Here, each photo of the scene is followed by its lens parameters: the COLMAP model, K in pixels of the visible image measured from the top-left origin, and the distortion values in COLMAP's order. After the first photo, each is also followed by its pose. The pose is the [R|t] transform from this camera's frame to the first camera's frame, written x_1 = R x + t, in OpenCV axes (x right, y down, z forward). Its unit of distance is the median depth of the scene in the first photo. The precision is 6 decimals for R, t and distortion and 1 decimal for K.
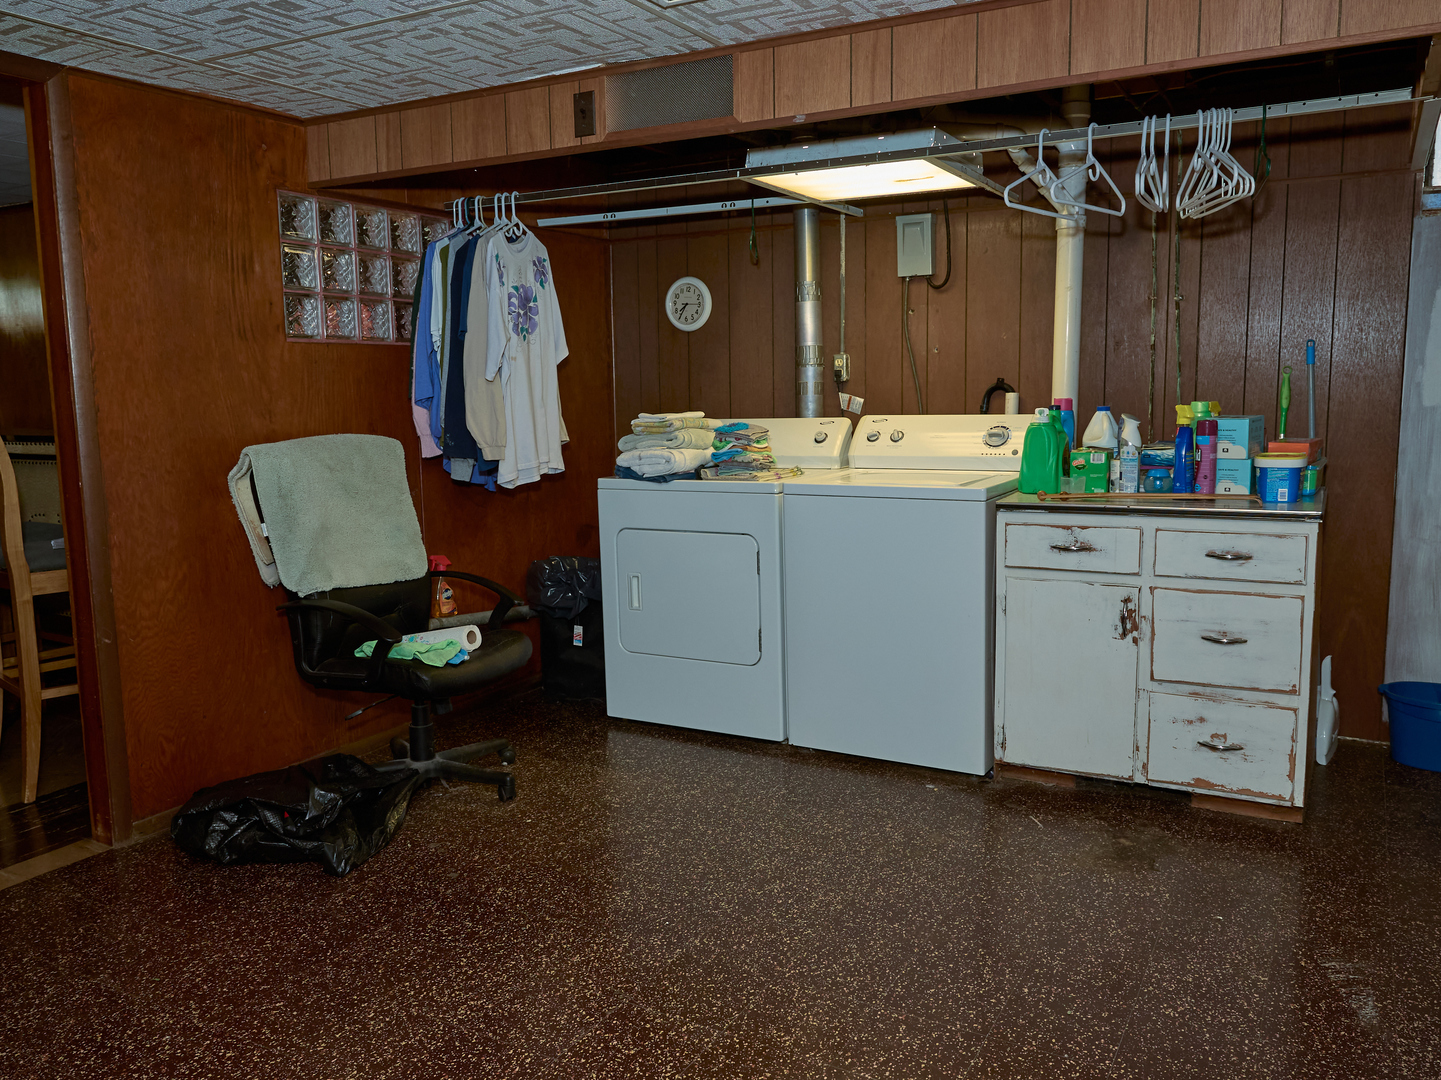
lens RADIAL K [[1136.1, 0, 717.7], [0, 1136.1, 539.6], [0, 0, 1]] dist [0.004916, -0.006519]
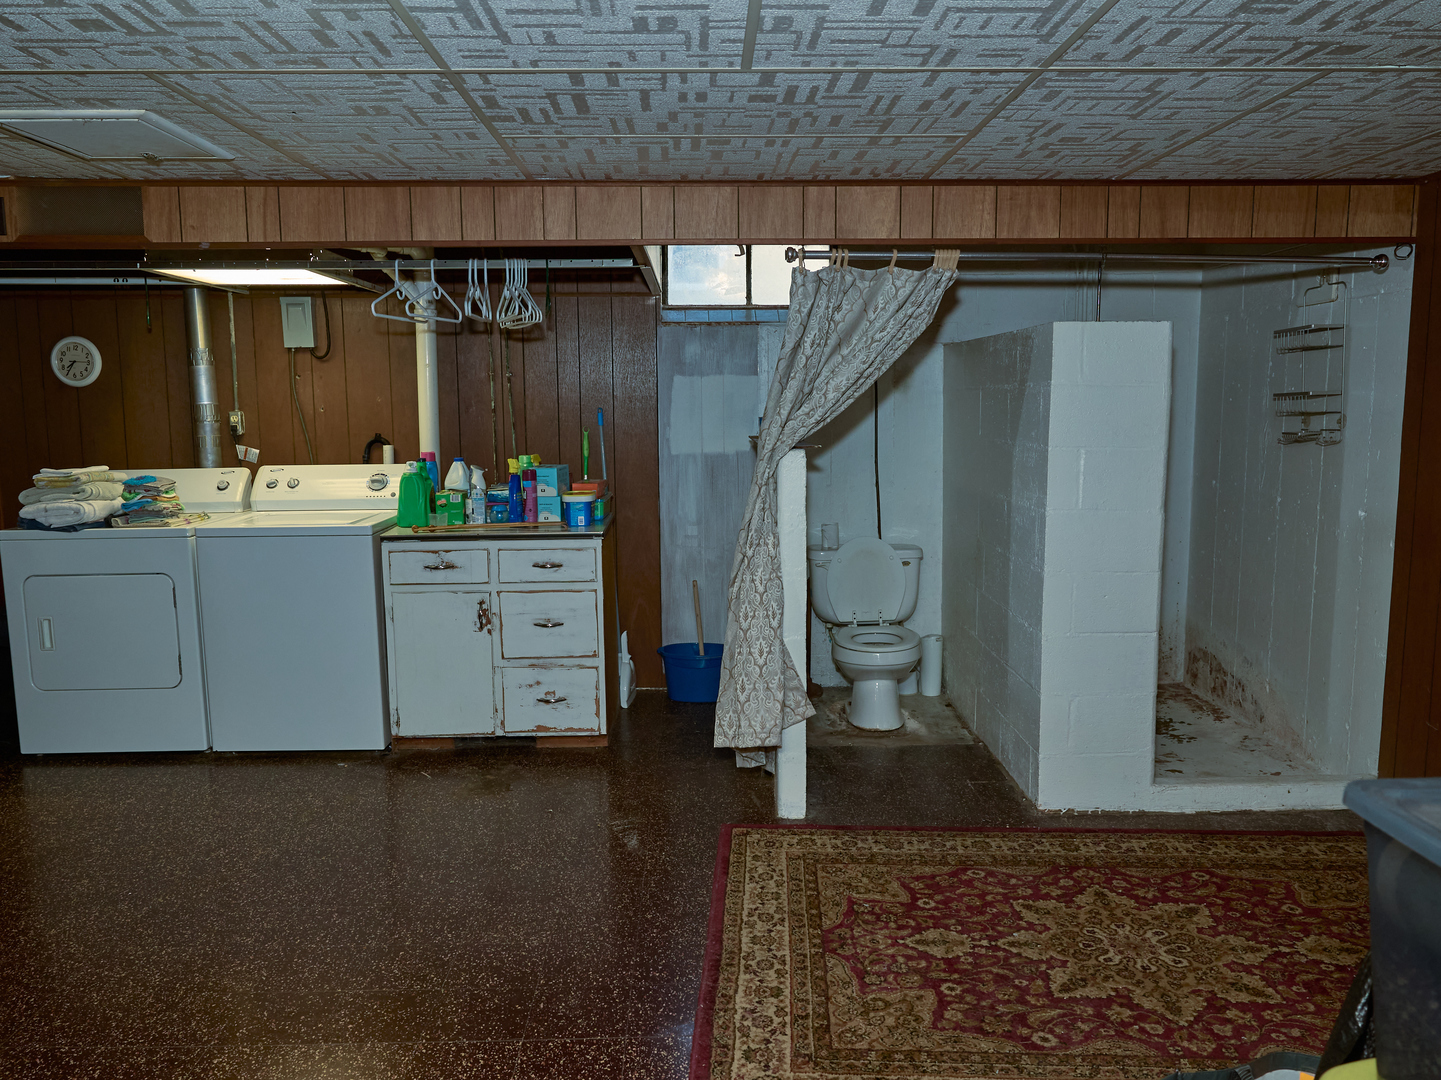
lens RADIAL K [[1136.1, 0, 717.2], [0, 1136.1, 543.9], [0, 0, 1]] dist [0.004916, -0.006519]
pose [[0.863671, -0.055074, 0.501038, -0.075680], [0.062776, 0.998027, 0.001493, -0.001340], [-0.500132, 0.030163, 0.865424, -0.325203]]
